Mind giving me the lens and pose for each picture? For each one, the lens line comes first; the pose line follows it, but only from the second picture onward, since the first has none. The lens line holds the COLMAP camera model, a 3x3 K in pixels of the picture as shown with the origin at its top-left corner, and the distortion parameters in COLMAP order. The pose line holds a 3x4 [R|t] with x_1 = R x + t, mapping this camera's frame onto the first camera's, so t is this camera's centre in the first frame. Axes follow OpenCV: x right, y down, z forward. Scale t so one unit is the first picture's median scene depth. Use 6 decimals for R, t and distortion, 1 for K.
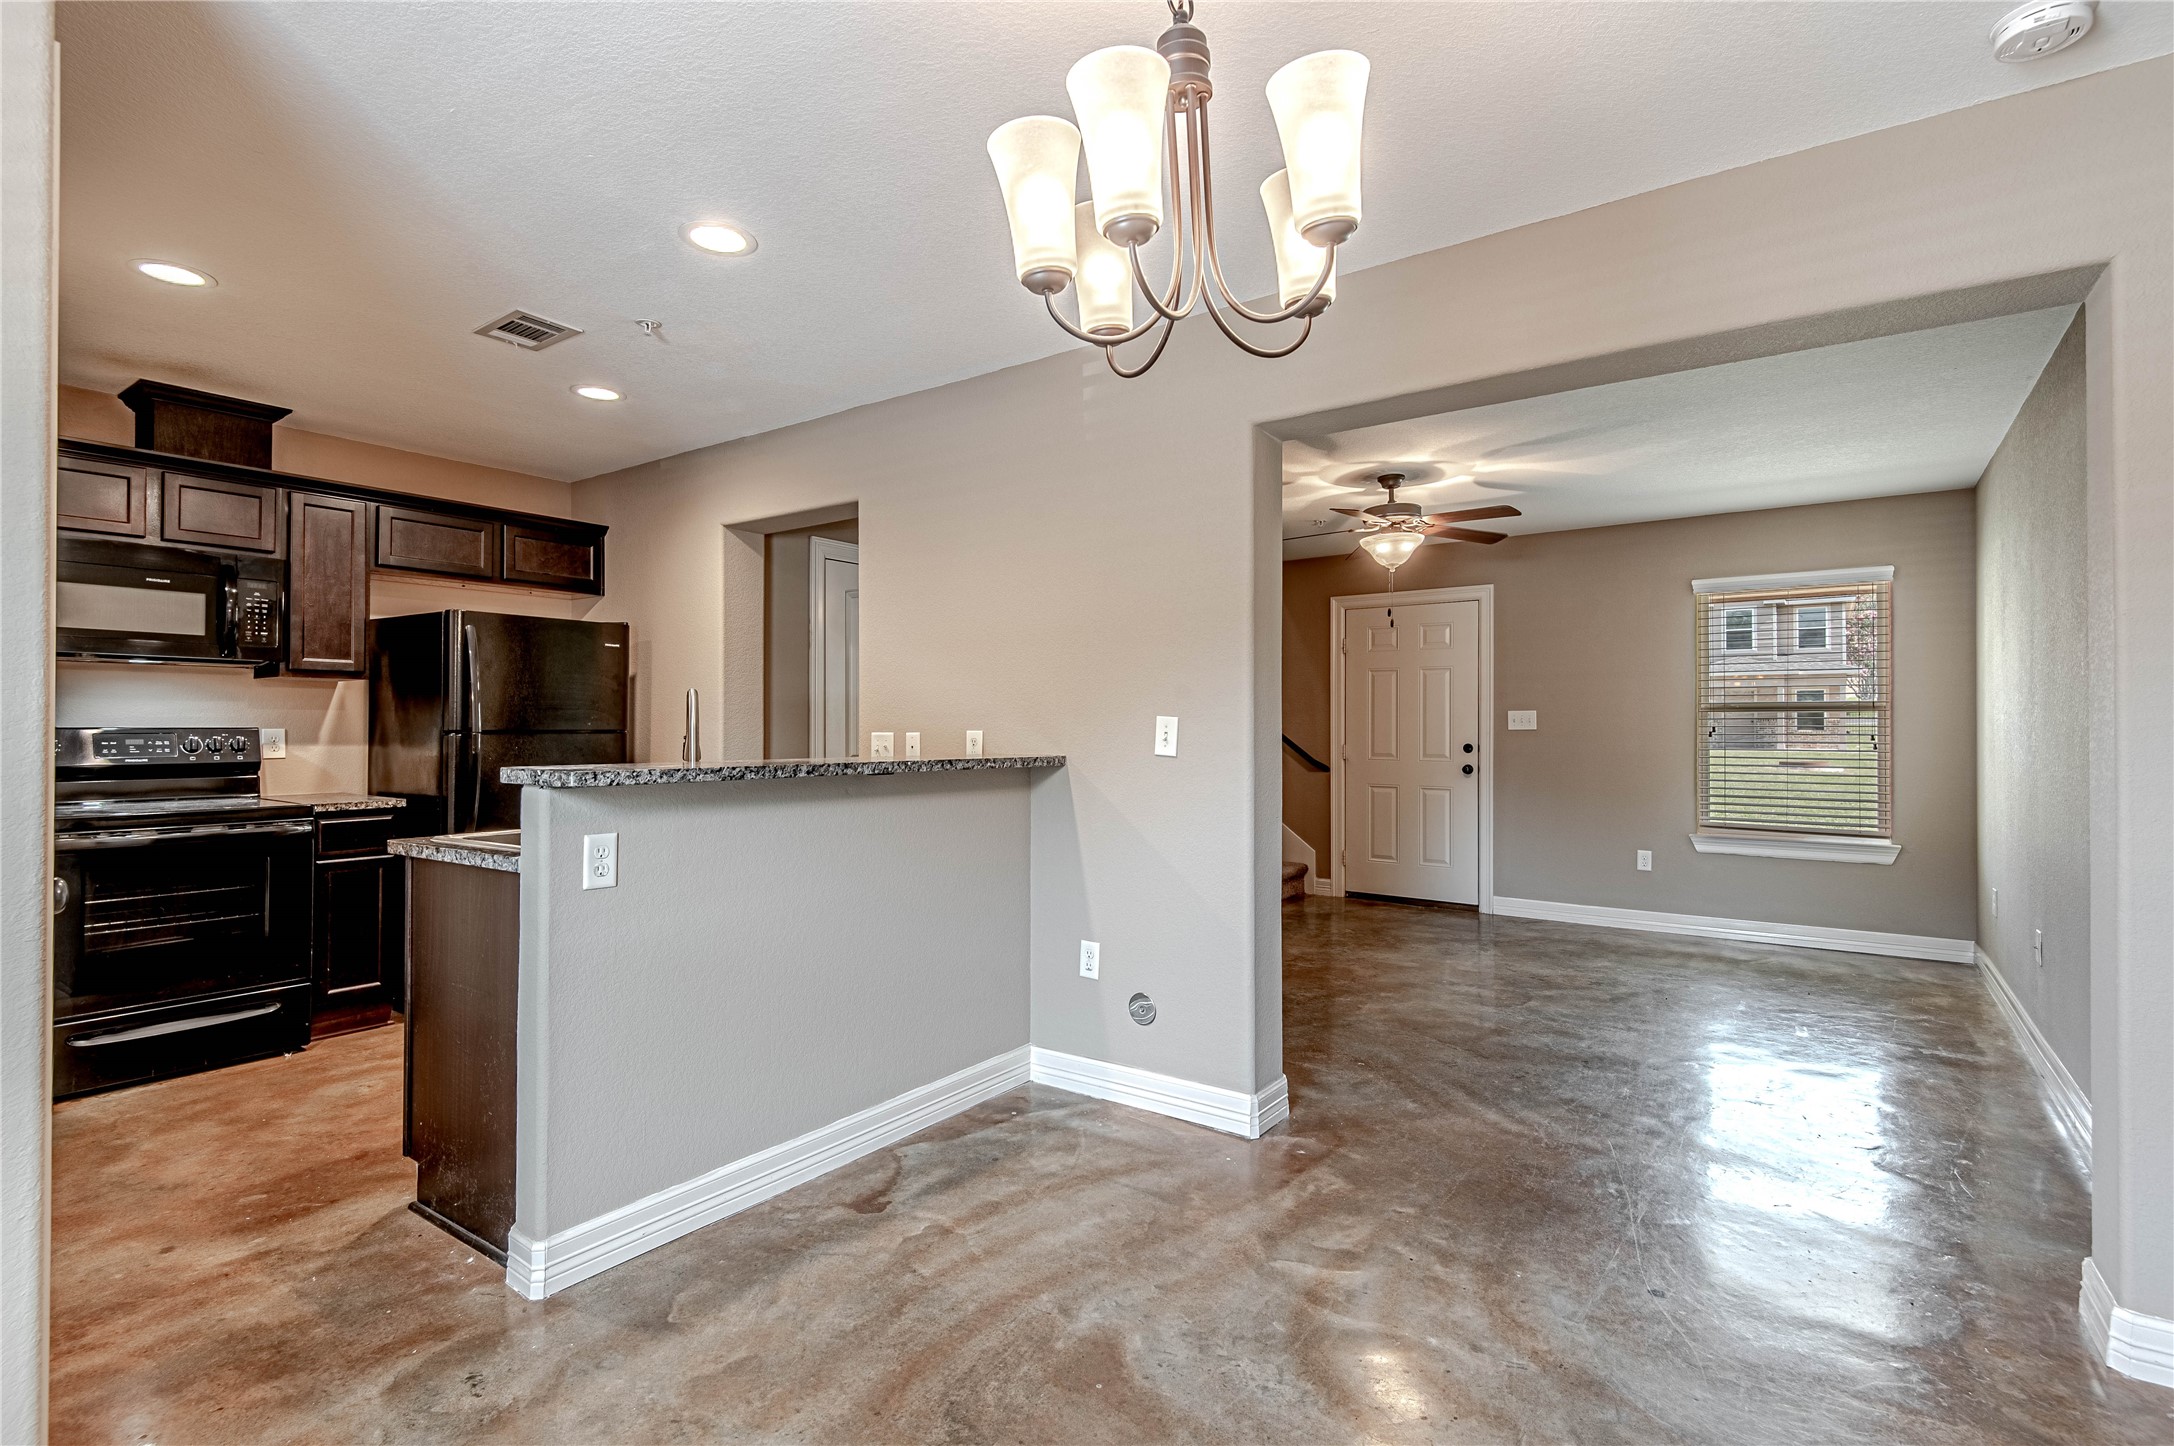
lens RADIAL K [[1025.1, 0, 1052.0], [0, 1025.1, 701.8], [0, 0, 1]] dist [0.002725, -0.000846]
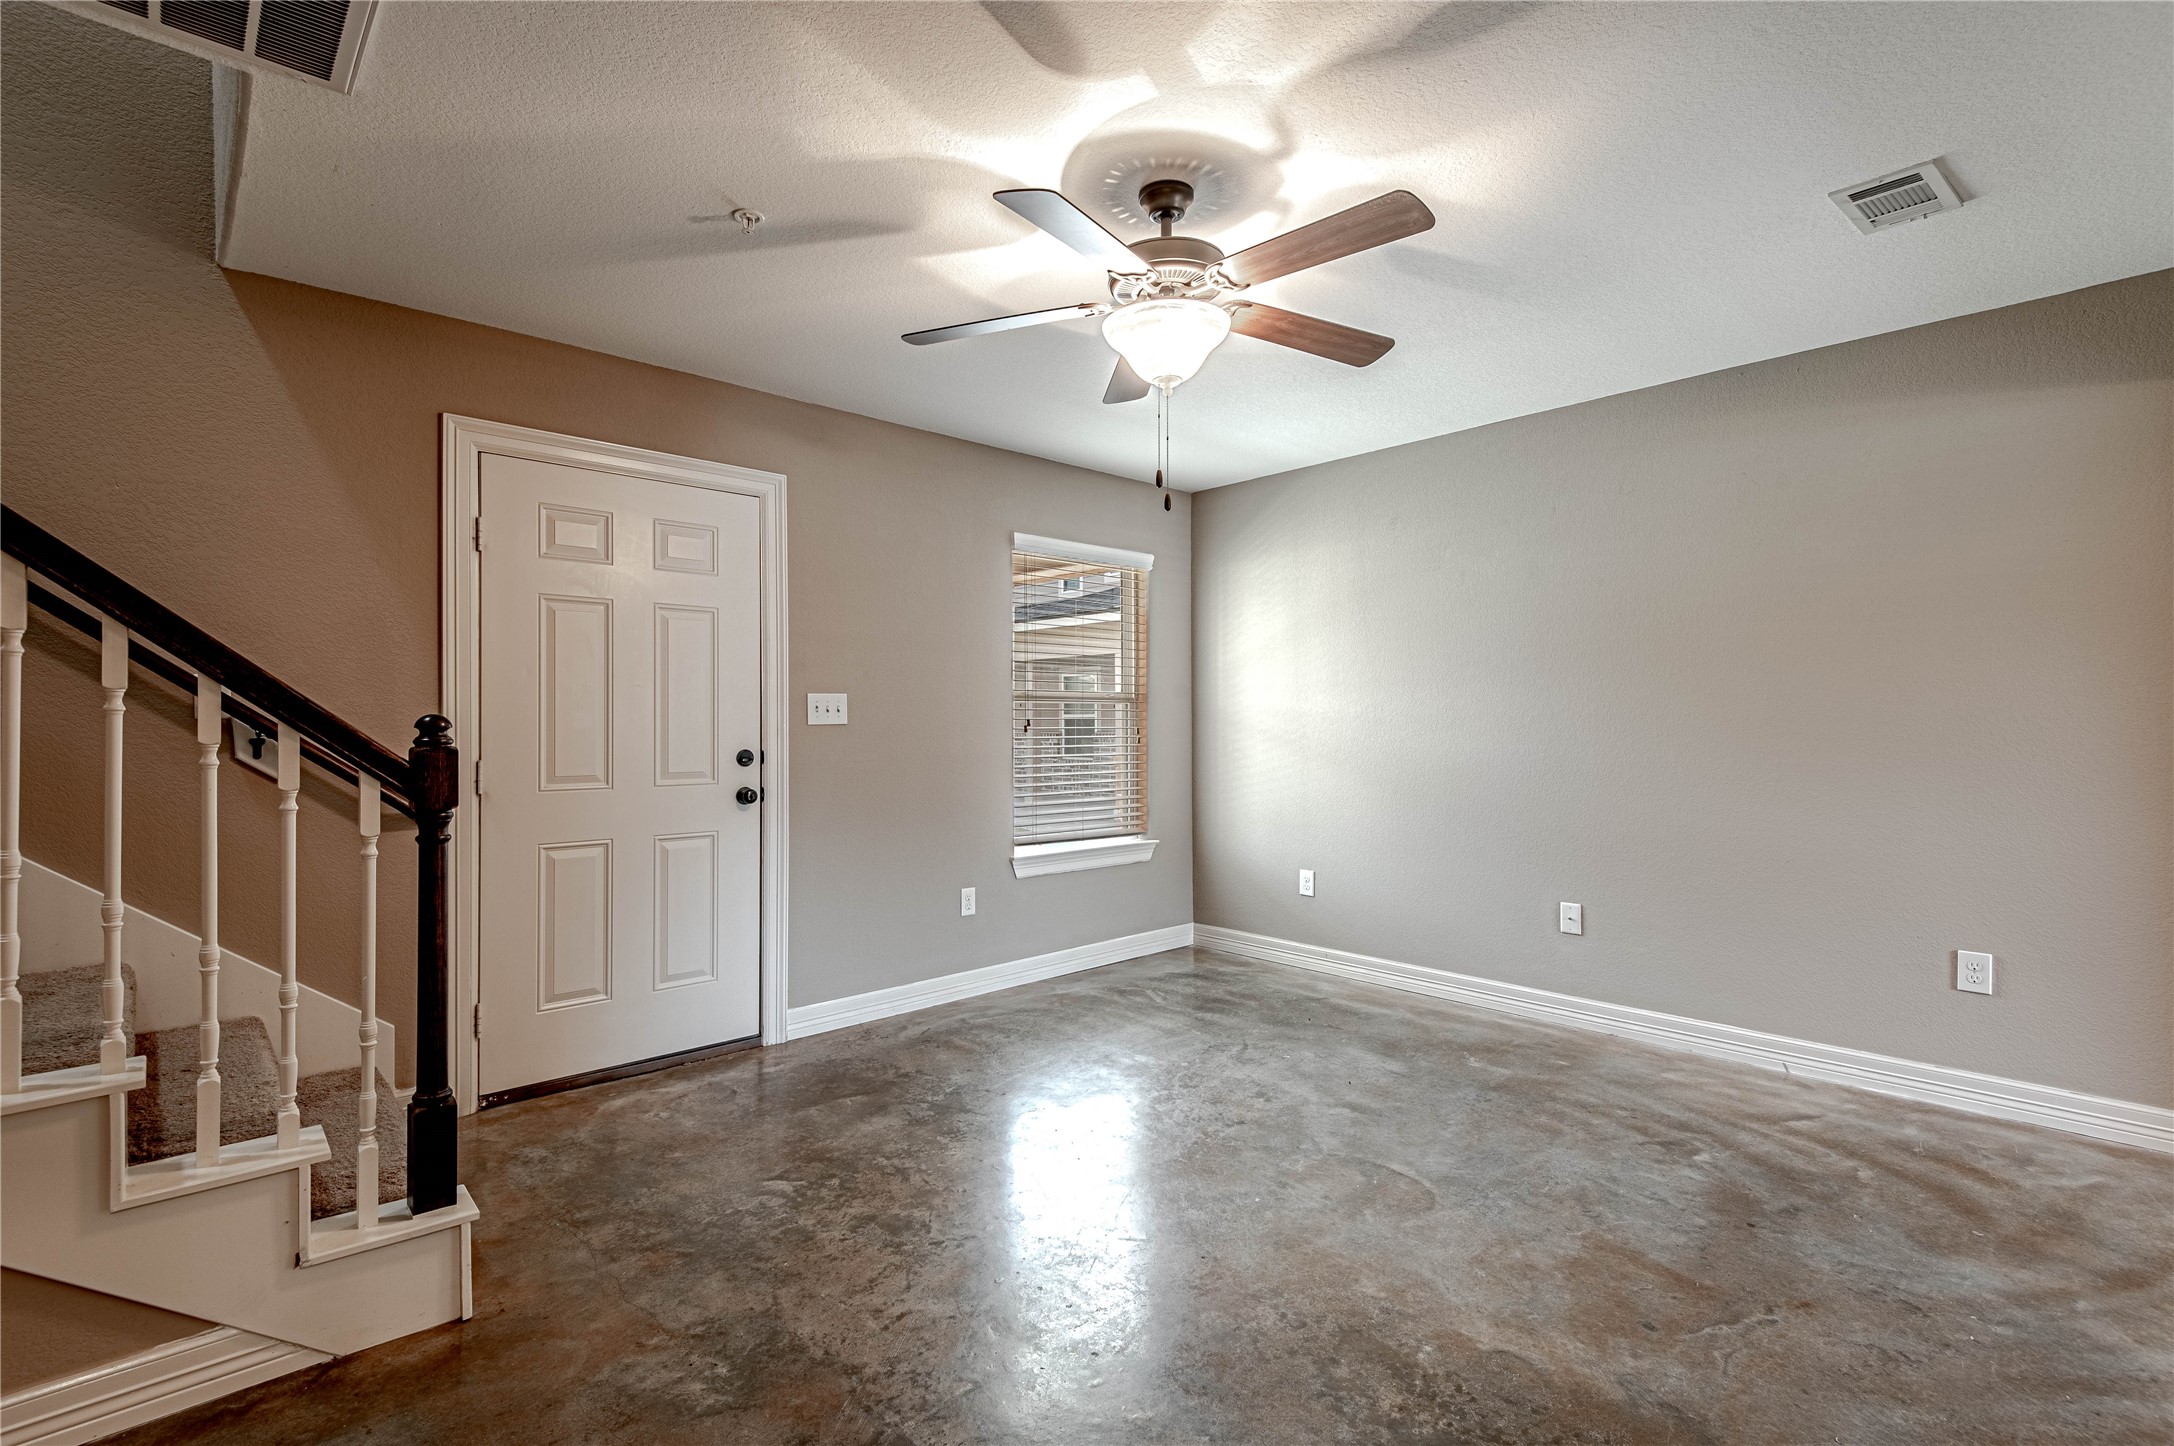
lens RADIAL K [[1010.2, 0, 1087.0], [0, 1010.2, 723.0], [0, 0, 1]] dist [0.040641, -0.030781]
pose [[0.170317, -0.003682, 0.985383, -0.231848], [-0.021984, 0.999730, 0.007536, 0.038379], [-0.985144, -0.022946, 0.170190, 1.549968]]
